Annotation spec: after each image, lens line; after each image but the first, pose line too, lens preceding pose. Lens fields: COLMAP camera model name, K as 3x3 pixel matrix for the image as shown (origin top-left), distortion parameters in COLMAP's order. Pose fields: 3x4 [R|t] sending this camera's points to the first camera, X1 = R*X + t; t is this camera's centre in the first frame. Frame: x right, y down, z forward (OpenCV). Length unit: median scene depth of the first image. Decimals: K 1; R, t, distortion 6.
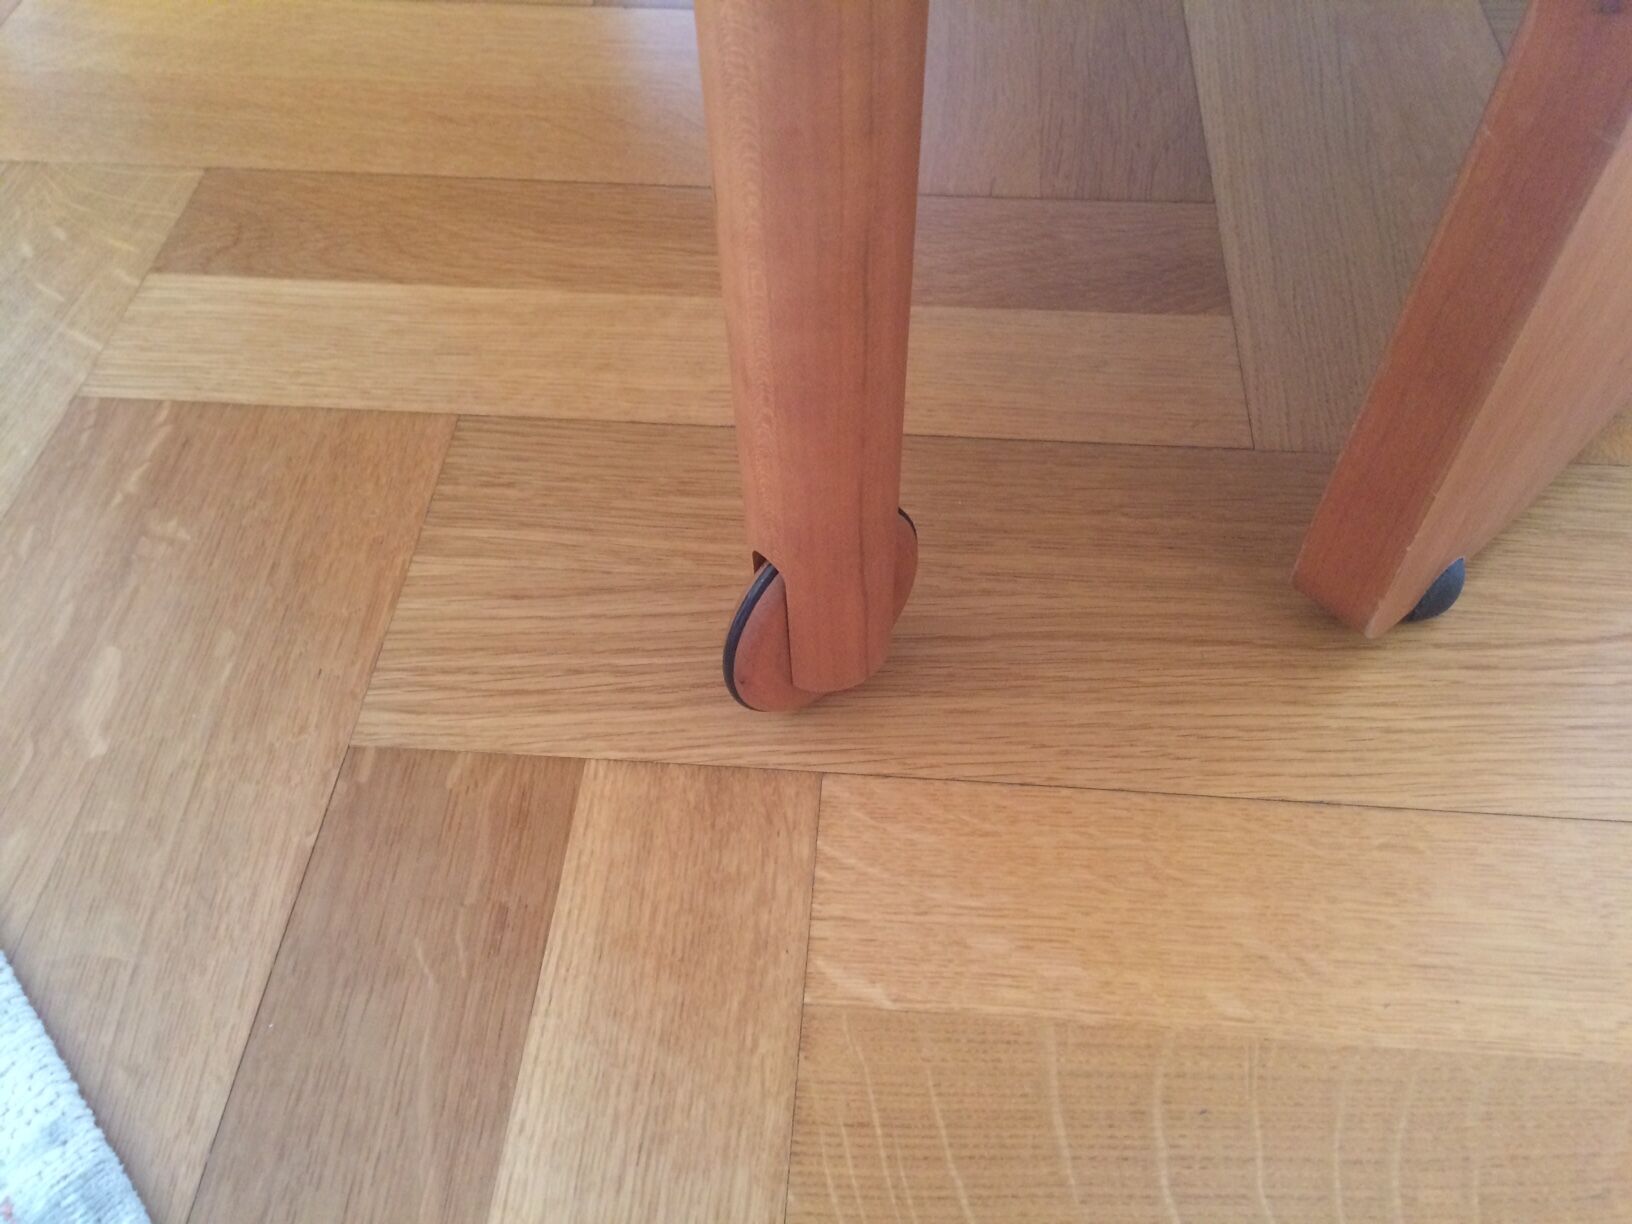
lens RADIAL K [[1377.9, 0, 818.4], [0, 1377.9, 628.6], [0, 0, 1]] dist [0.063842, -0.080198]
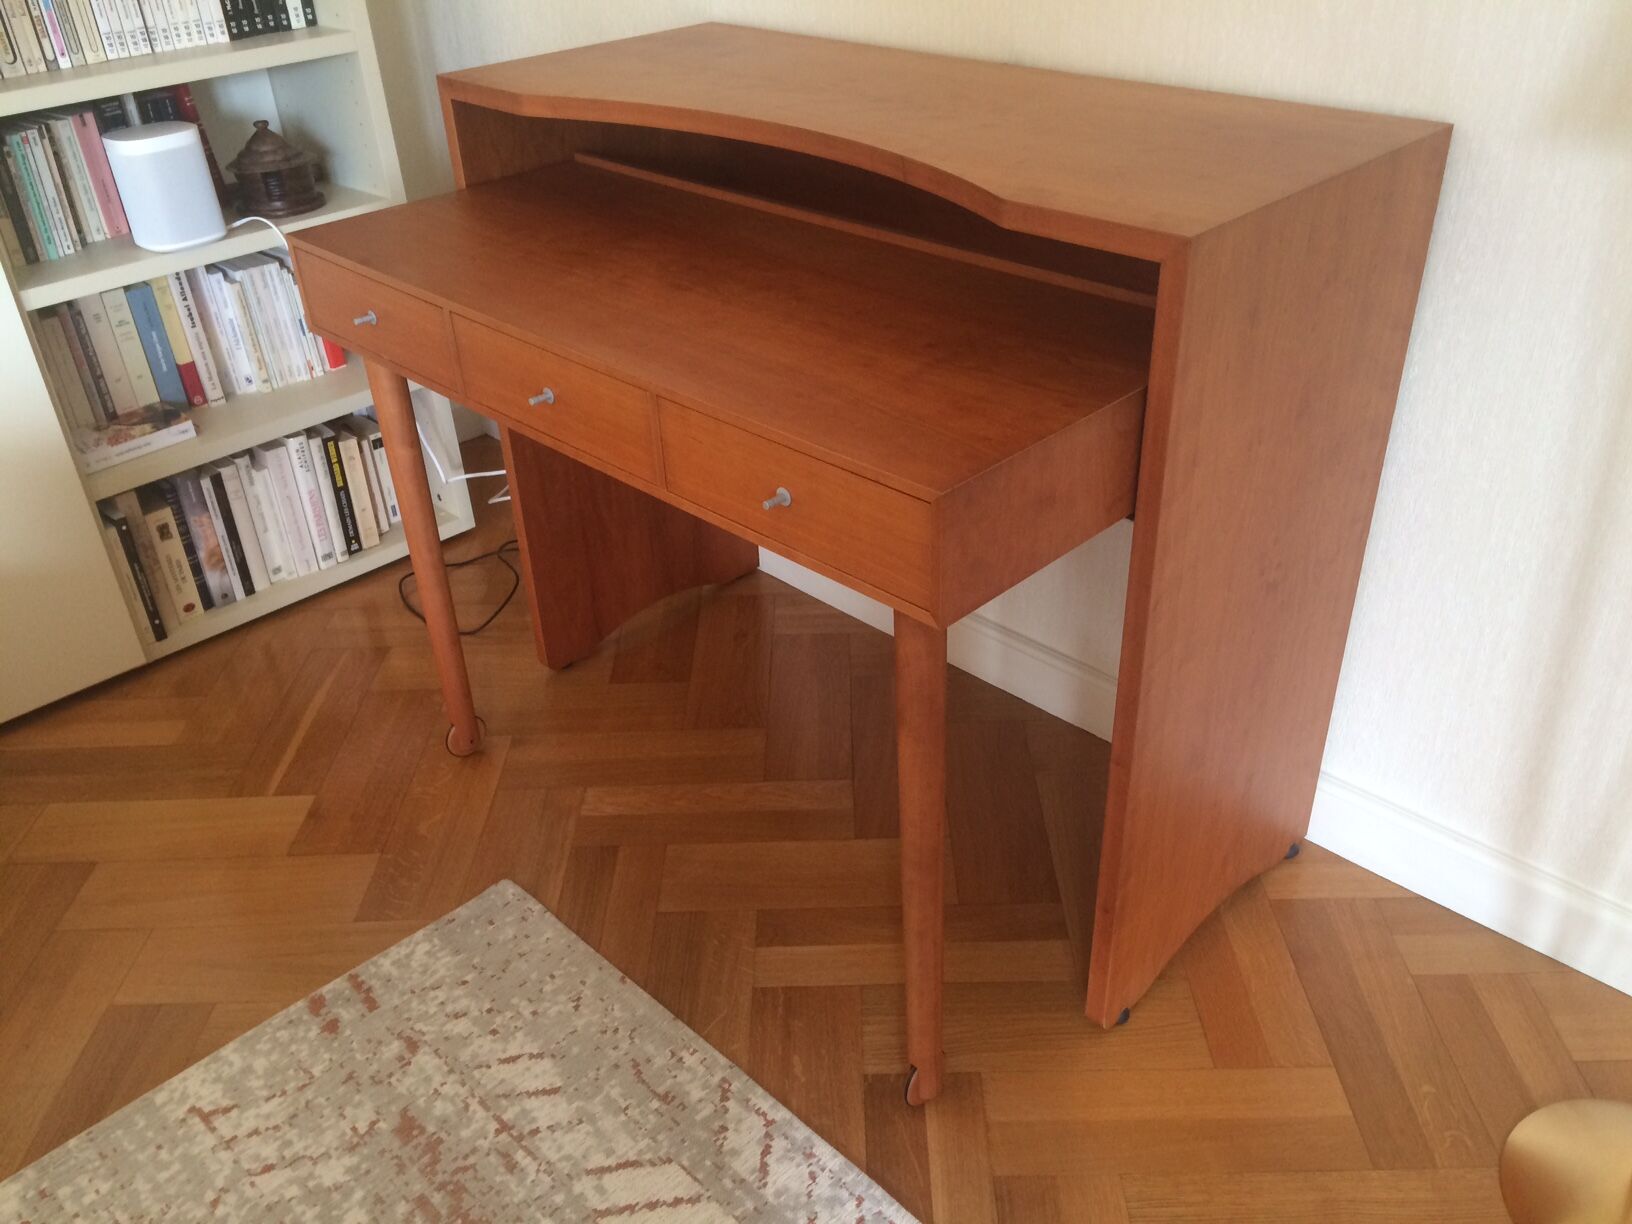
lens RADIAL K [[1377.9, 0, 817.3], [0, 1377.9, 605.6], [0, 0, 1]] dist [0.063842, -0.080198]
pose [[0.997177, -0.059884, 0.045290, -0.476303], [0.071916, 0.935108, -0.346988, 0.165271], [-0.021573, 0.349265, 0.936776, -2.731901]]
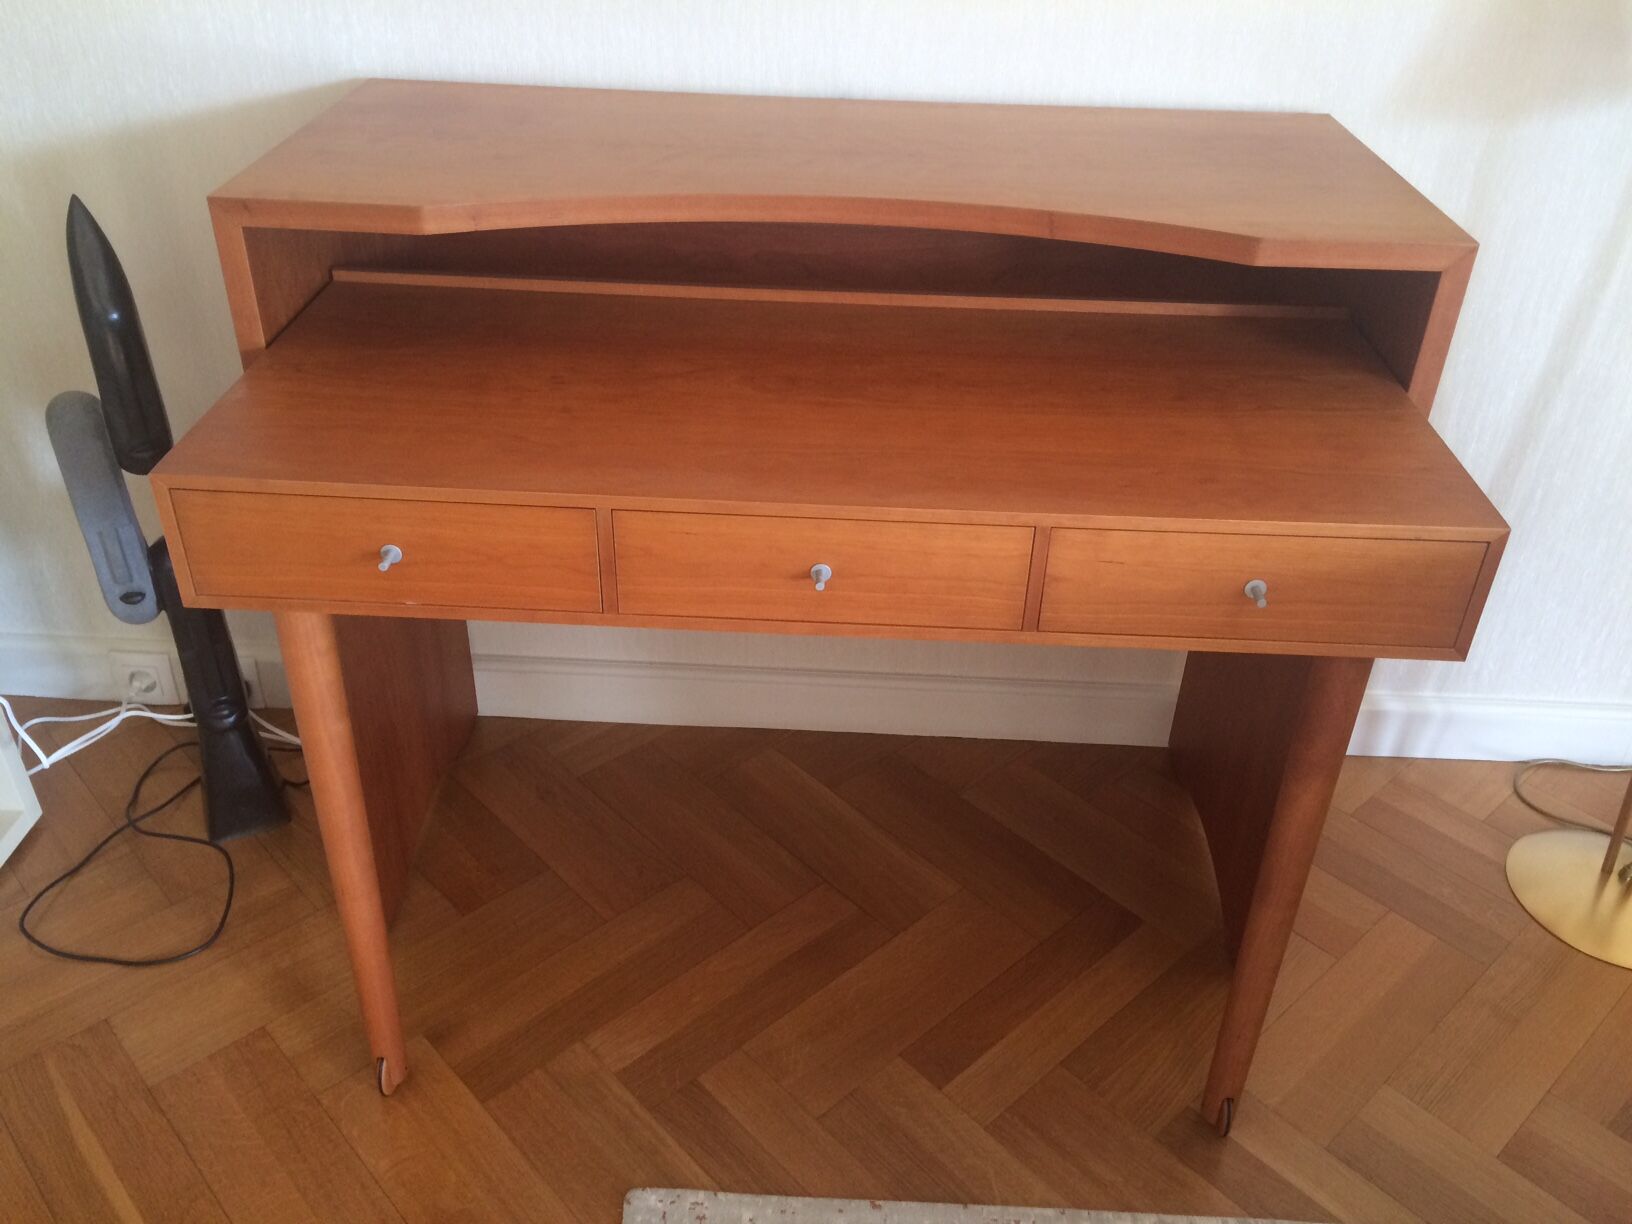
lens RADIAL K [[1377.9, 0, 805.5], [0, 1377.9, 604.8], [0, 0, 1]] dist [0.063842, -0.080198]
pose [[0.679553, -0.370980, 0.632915, -2.451781], [0.555777, 0.823470, -0.114058, -1.052606], [-0.478873, 0.429268, 0.765773, -1.841990]]
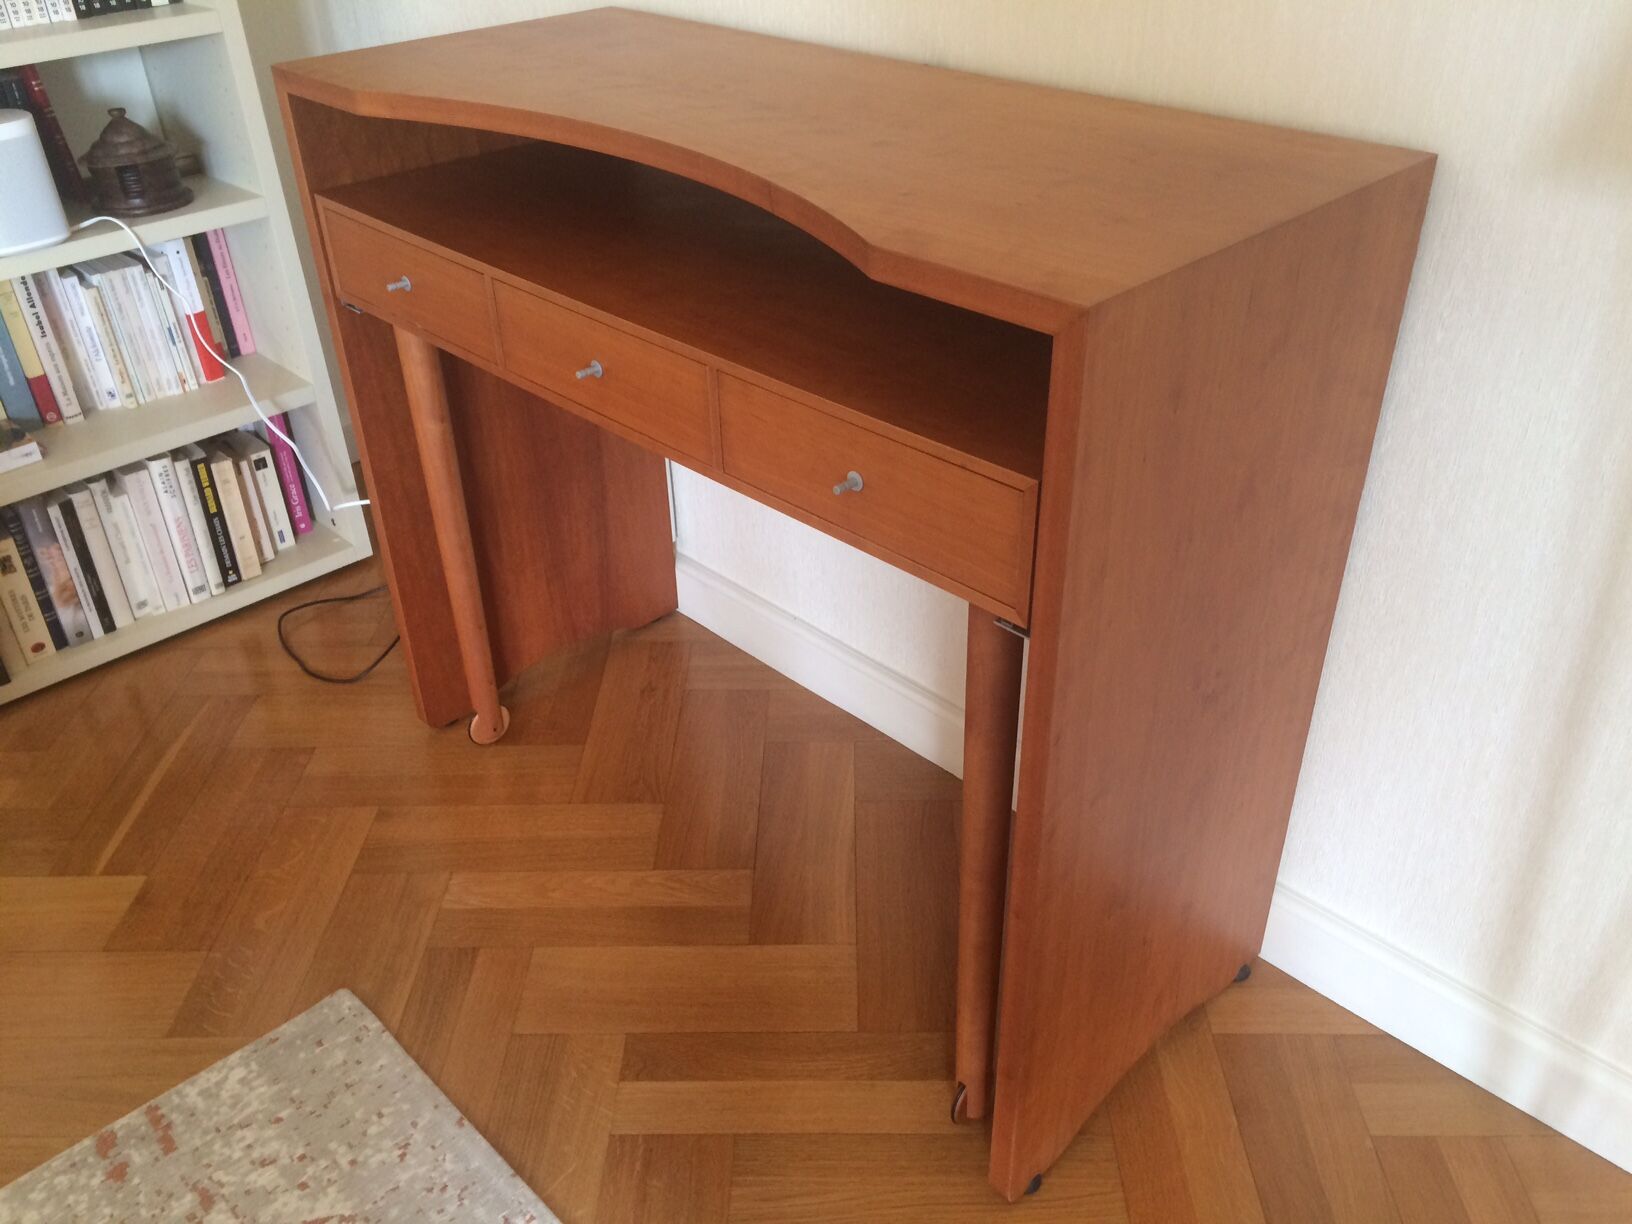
lens RADIAL K [[1377.9, 0, 818.8], [0, 1377.9, 604.5], [0, 0, 1]] dist [0.063842, -0.080198]
pose [[0.998182, -0.042500, 0.042738, -0.152918], [0.054354, 0.941156, -0.333572, -0.222759], [-0.026046, 0.335289, 0.941755, -2.353558]]
